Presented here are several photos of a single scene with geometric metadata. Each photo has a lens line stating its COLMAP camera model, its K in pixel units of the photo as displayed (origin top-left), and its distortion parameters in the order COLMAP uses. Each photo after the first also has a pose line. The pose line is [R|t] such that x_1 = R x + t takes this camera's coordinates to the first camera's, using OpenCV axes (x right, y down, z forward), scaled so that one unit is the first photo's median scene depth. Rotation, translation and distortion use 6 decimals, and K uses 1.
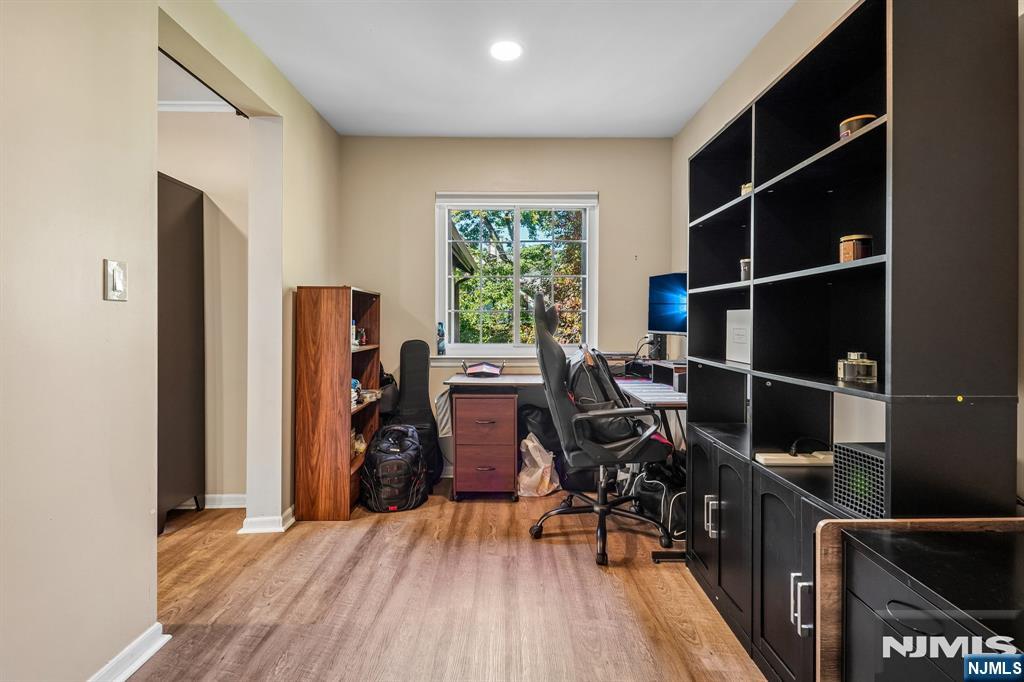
lens RADIAL K [[462.2, 0, 511.6], [0, 462.2, 337.8], [0, 0, 1]] dist [0.003130, -0.000917]
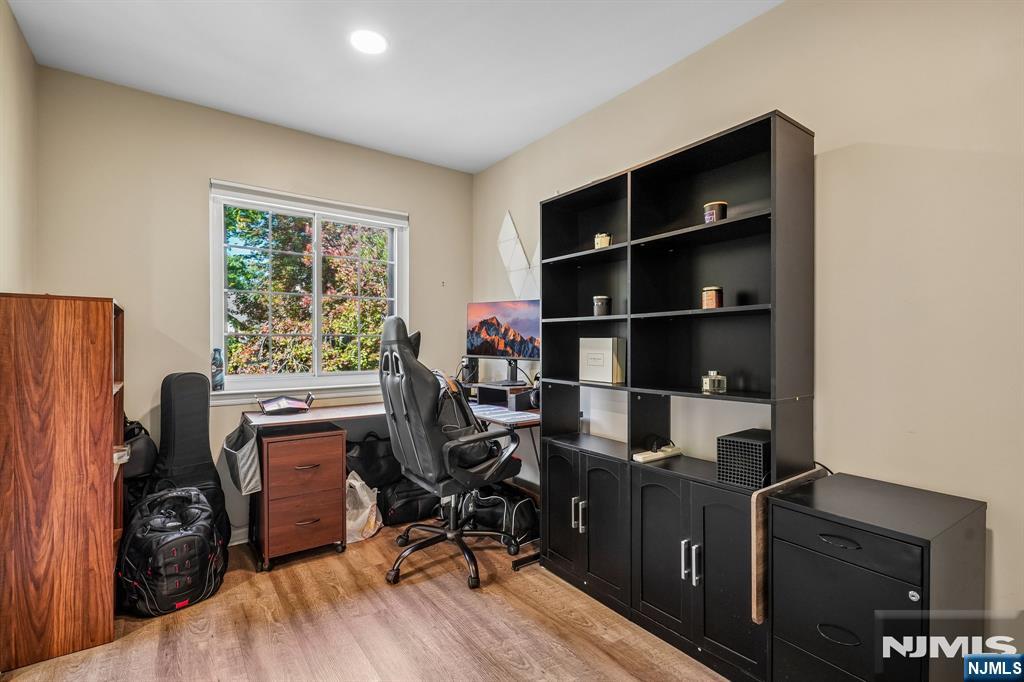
lens RADIAL K [[461.5, 0, 511.0], [0, 461.5, 359.2], [0, 0, 1]] dist [0.002496, -0.004733]
pose [[0.812349, -0.021408, 0.582778, -0.266999], [0.021900, 0.999741, 0.006197, -0.012194], [-0.582760, 0.007728, 0.812608, 0.107531]]
